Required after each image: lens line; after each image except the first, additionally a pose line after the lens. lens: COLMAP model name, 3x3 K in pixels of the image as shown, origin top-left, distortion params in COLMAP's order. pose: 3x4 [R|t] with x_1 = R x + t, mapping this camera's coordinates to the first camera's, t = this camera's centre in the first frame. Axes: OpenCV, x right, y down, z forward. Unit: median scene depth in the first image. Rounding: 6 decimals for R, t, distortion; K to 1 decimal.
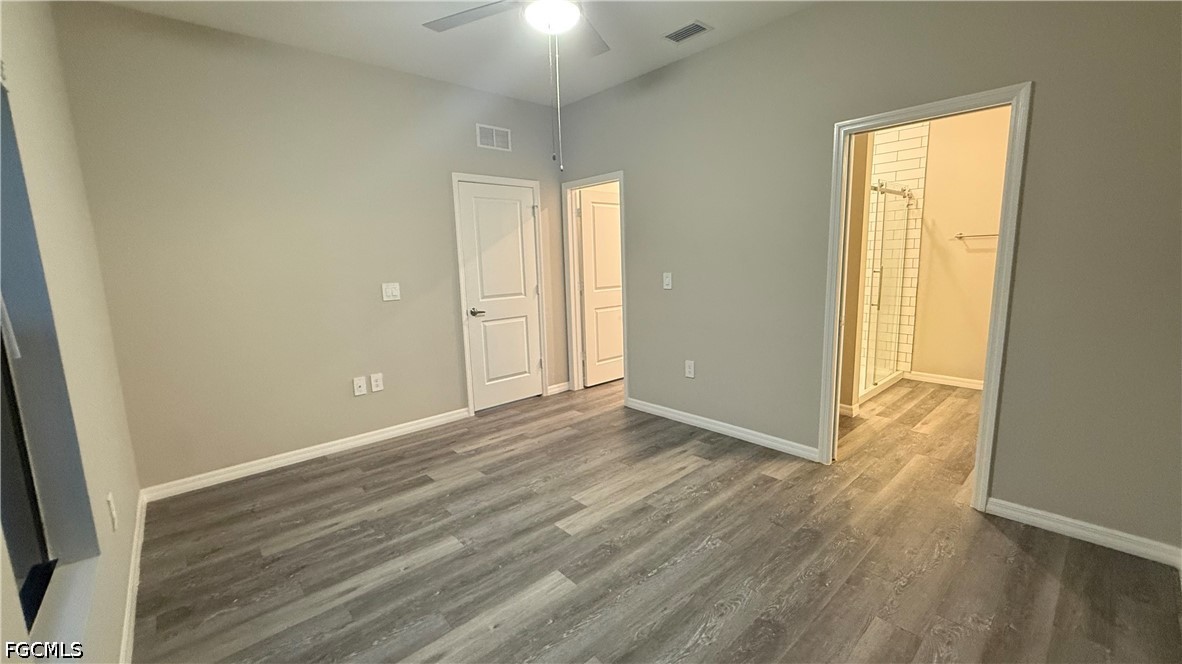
lens RADIAL K [[470.8, 0, 587.4], [0, 470.8, 334.8], [0, 0, 1]] dist [0.000380, 0.000103]
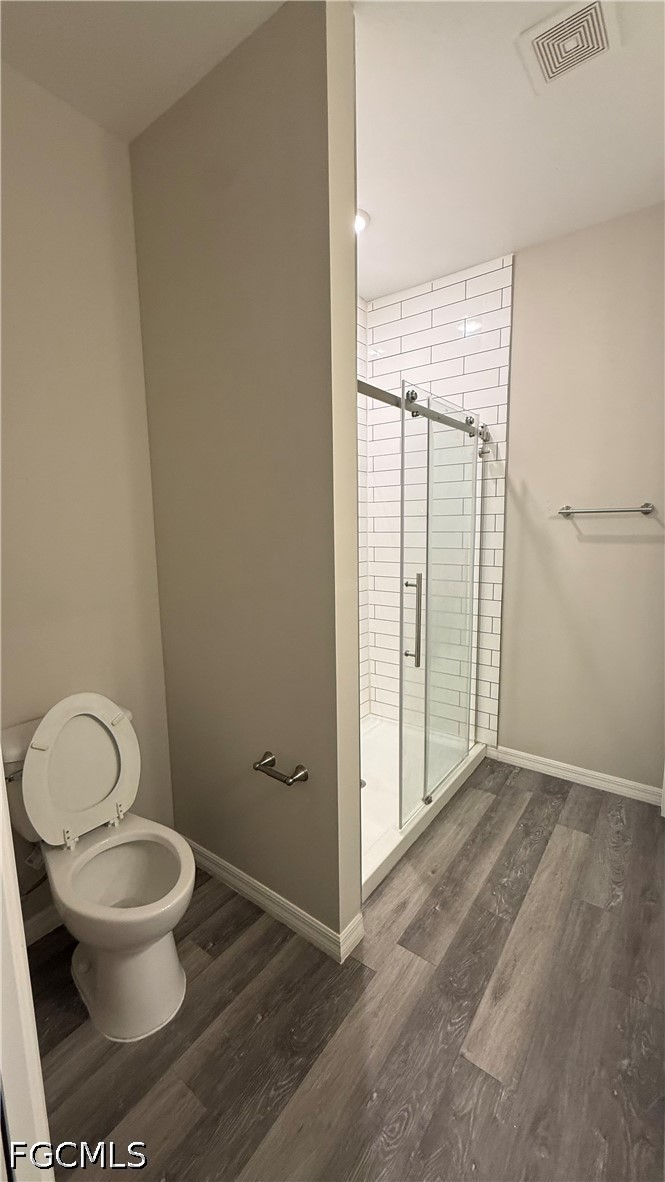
lens RADIAL K [[470.8, 0, 333.9], [0, 470.8, 590.1], [0, 0, 1]] dist [0.000380, 0.000103]
pose [[0.978971, -0.012887, 0.203590, 0.416746], [0.017364, 0.999645, -0.020222, -0.112710], [-0.203257, 0.023332, 0.978847, 0.525157]]
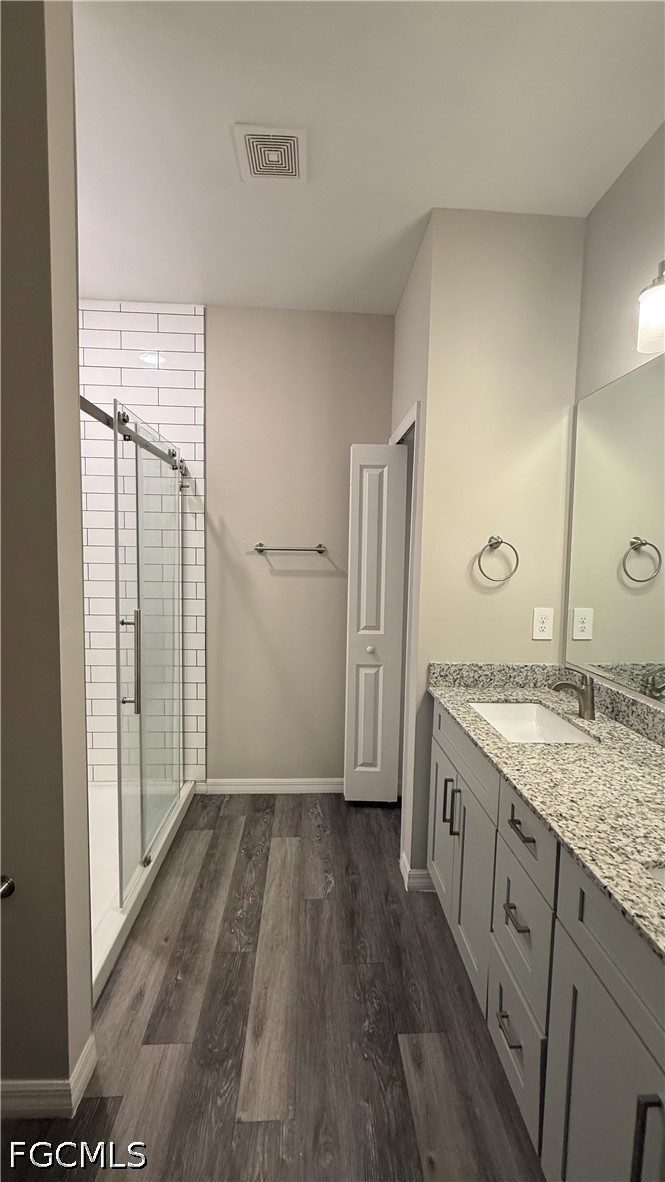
lens RADIAL K [[470.8, 0, 333.3], [0, 470.8, 590.3], [0, 0, 1]] dist [0.000380, 0.000103]
pose [[0.622969, -0.014442, 0.782113, 0.376050], [0.084841, 0.995179, -0.049202, -0.118278], [-0.777632, 0.097007, 0.621191, 0.557255]]
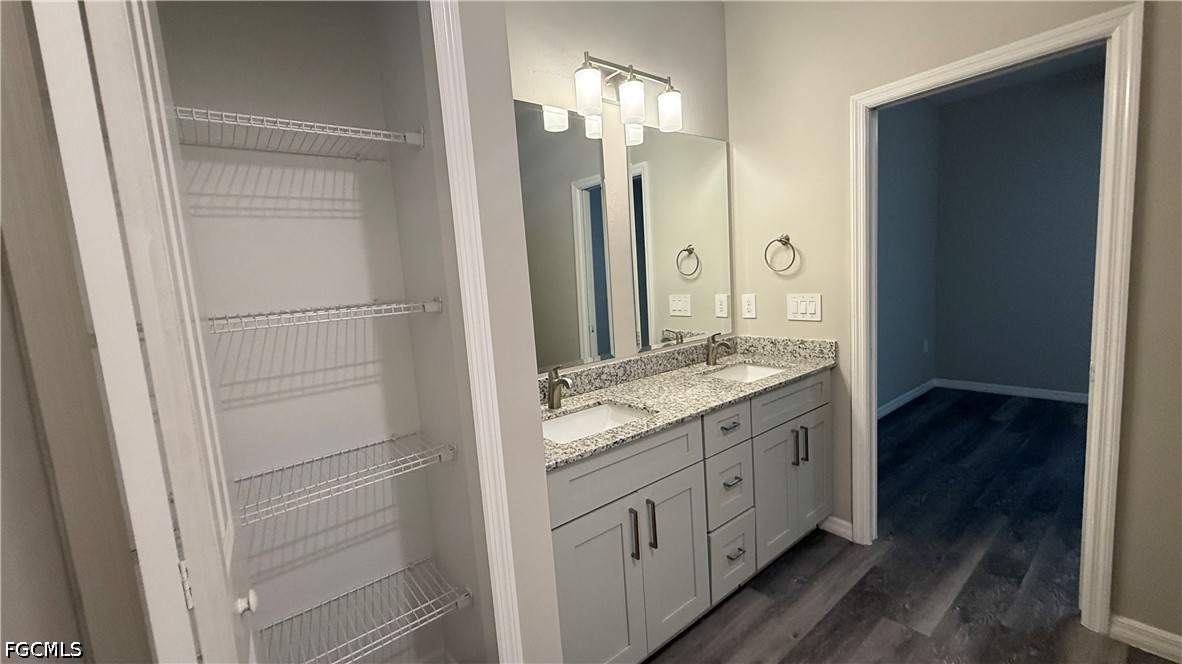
lens RADIAL K [[470.8, 0, 594.0], [0, 470.8, 330.9], [0, 0, 1]] dist [0.000380, 0.000103]
pose [[-0.993107, 0.096940, 0.065885, 0.772748], [0.111276, 0.956366, 0.270153, -0.207393], [-0.036822, 0.275622, -0.960561, 1.097402]]
